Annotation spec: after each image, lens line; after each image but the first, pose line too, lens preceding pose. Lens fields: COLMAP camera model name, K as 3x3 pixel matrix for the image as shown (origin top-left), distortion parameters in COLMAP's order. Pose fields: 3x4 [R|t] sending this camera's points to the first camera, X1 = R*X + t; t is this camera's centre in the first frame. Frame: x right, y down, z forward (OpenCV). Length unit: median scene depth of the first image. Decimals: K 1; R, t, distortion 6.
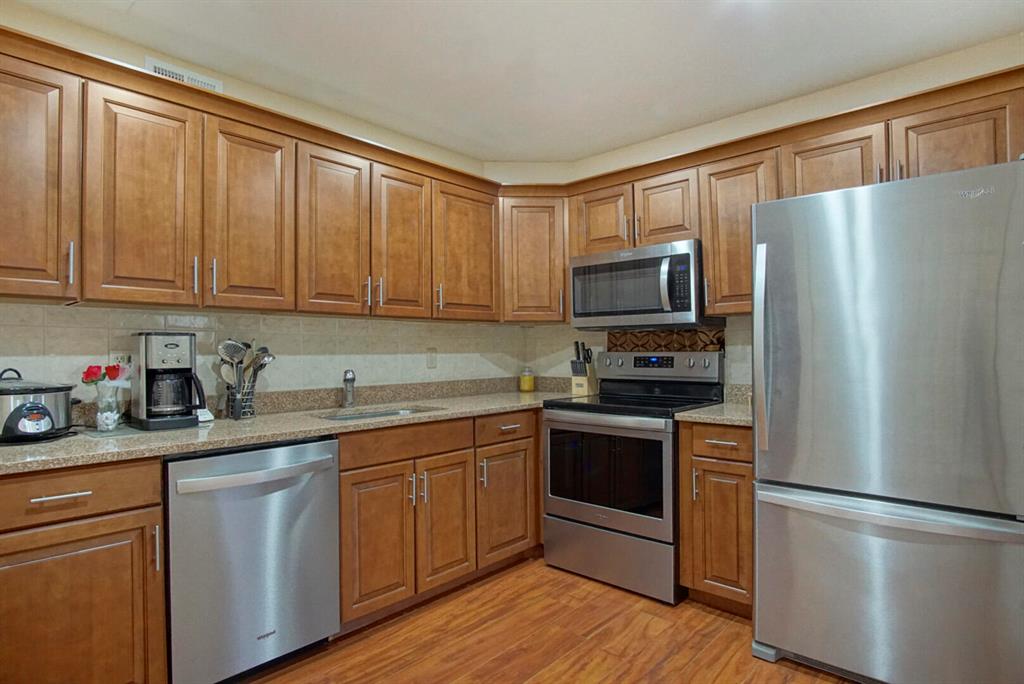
lens RADIAL K [[557.4, 0, 512.4], [0, 557.4, 340.7], [0, 0, 1]] dist [-0.005945, 0.004143]
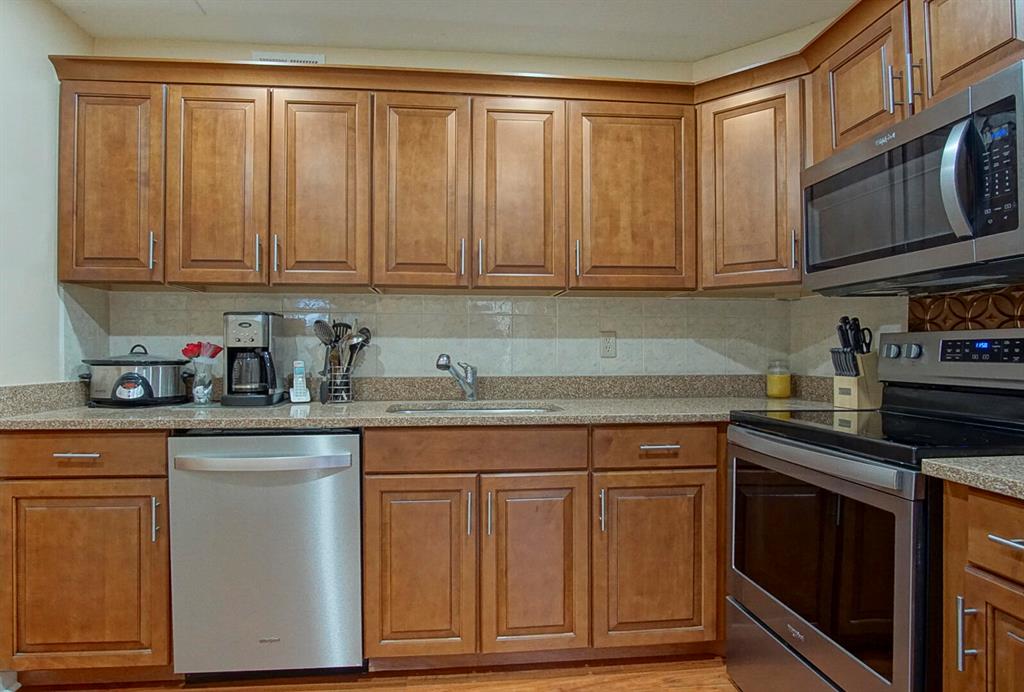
lens RADIAL K [[564.4, 0, 508.8], [0, 564.4, 345.8], [0, 0, 1]] dist [-0.013076, -0.001393]
pose [[0.739047, -0.000300, -0.673654, 0.345526], [0.007558, 0.999941, 0.007847, 0.034052], [0.673611, -0.010891, 0.739006, 0.444803]]
